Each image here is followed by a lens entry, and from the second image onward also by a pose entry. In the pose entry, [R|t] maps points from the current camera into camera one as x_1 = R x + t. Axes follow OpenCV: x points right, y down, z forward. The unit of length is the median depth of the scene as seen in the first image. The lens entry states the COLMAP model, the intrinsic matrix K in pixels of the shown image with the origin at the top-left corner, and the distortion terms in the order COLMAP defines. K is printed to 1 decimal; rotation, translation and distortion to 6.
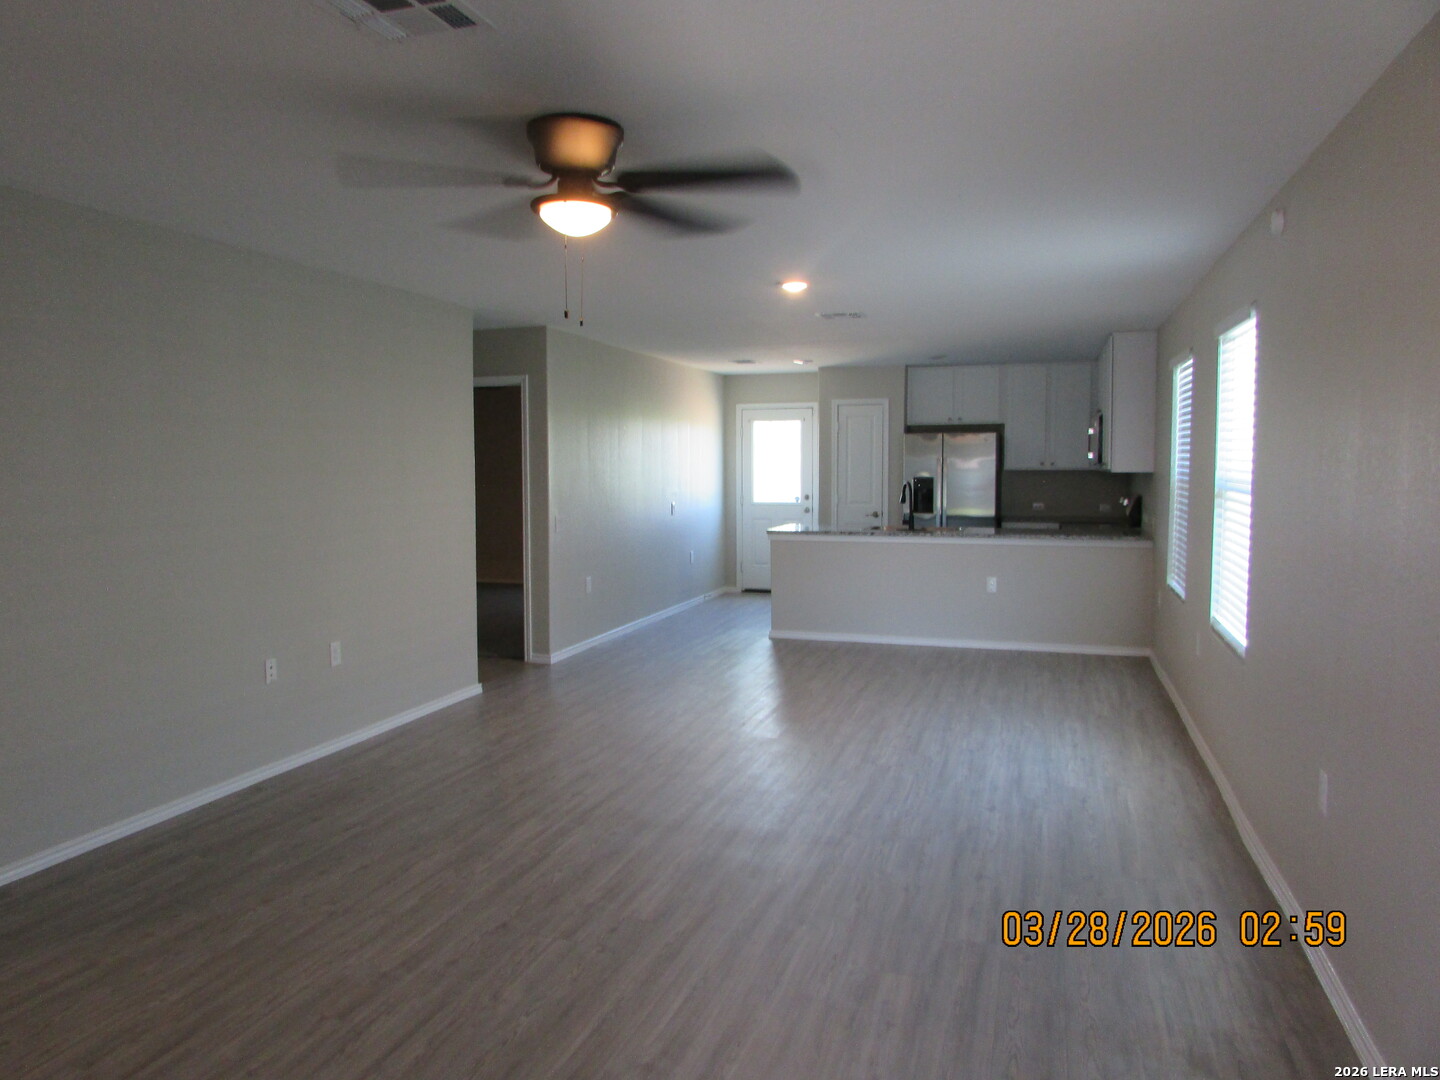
lens RADIAL K [[1032.9, 0, 720.0], [0, 1032.9, 540.0], [0, 0, 1]] dist [-0.001123, -0.000748]
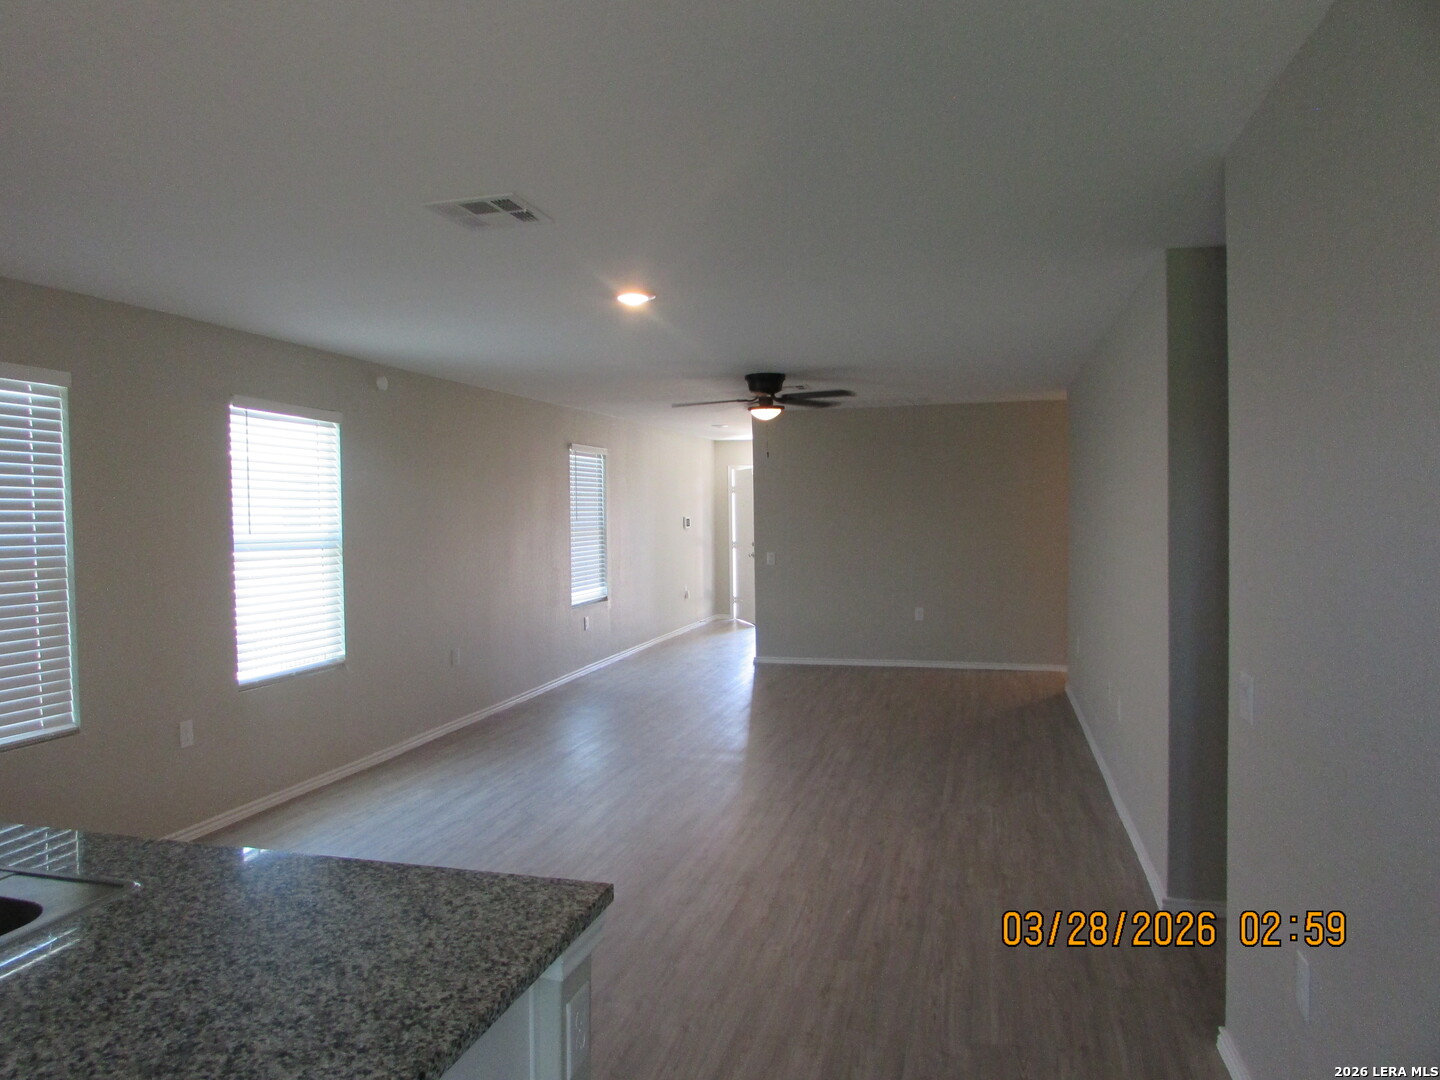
lens RADIAL K [[1025.4, 0, 720.0], [0, 1025.4, 540.0], [0, 0, 1]] dist [-0.037618, -0.000594]
pose [[-0.998498, 0.015235, -0.052619, 0.028715], [0.009432, 0.994016, 0.108826, -0.082736], [0.053962, 0.108166, -0.992667, 1.012519]]
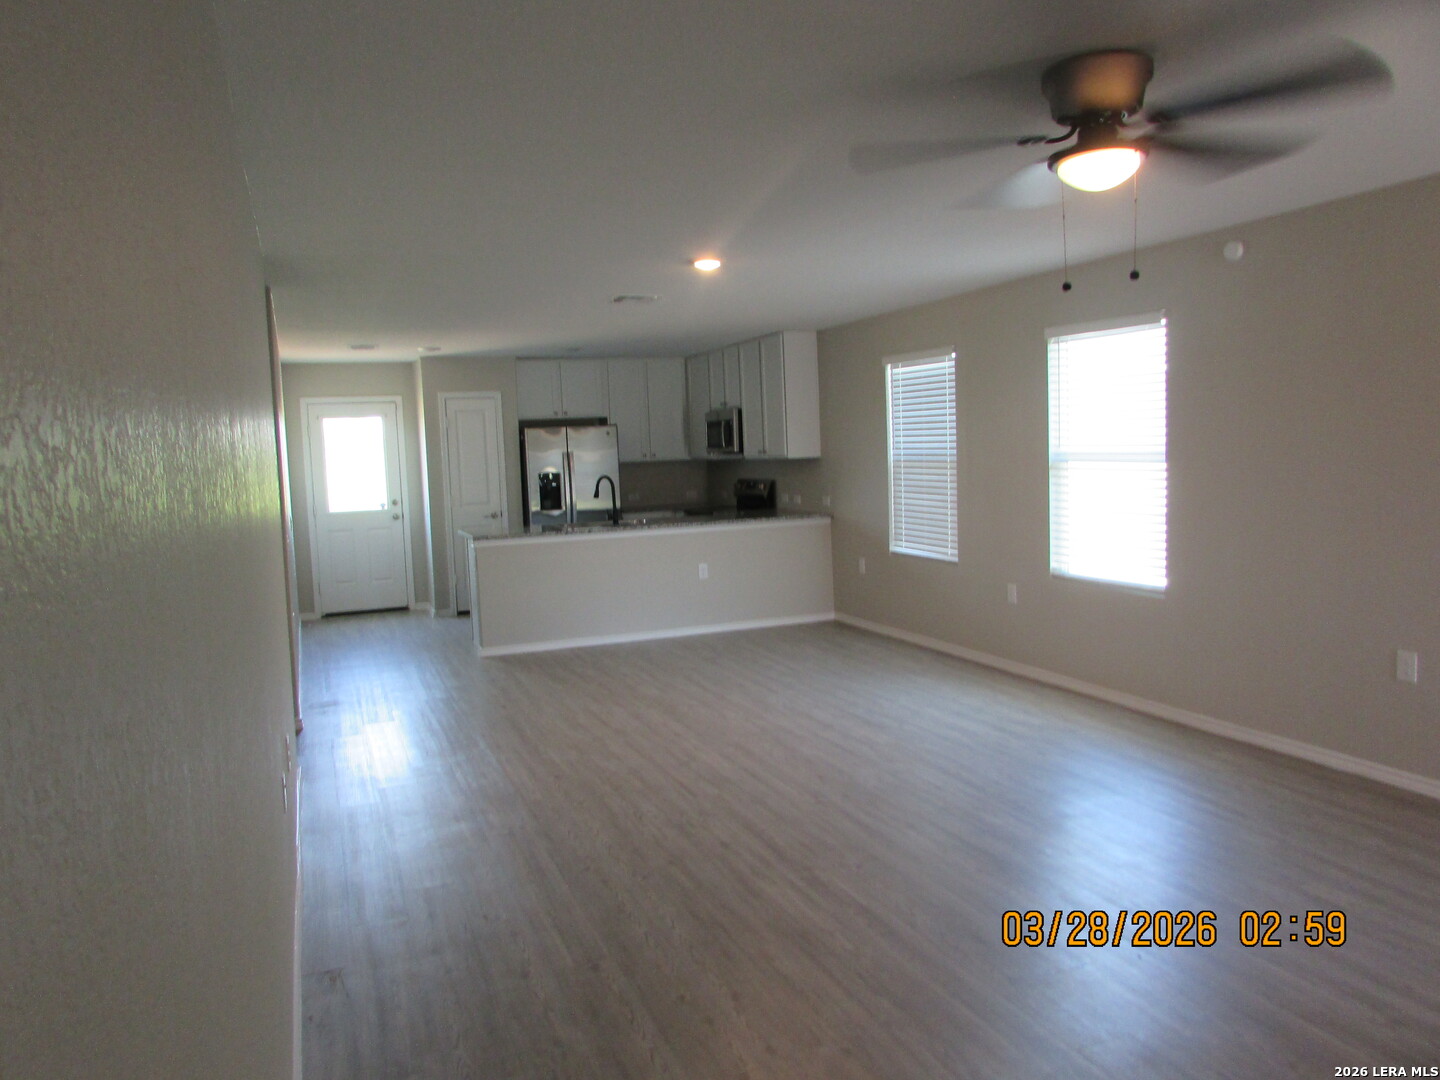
lens RADIAL K [[1025.4, 0, 720.0], [0, 1025.4, 540.0], [0, 0, 1]] dist [-0.037618, -0.000594]
pose [[0.766689, -0.082125, 0.636745, -0.298811], [0.083060, 0.996138, 0.028468, -0.012397], [-0.636624, 0.031062, 0.770549, 0.161234]]
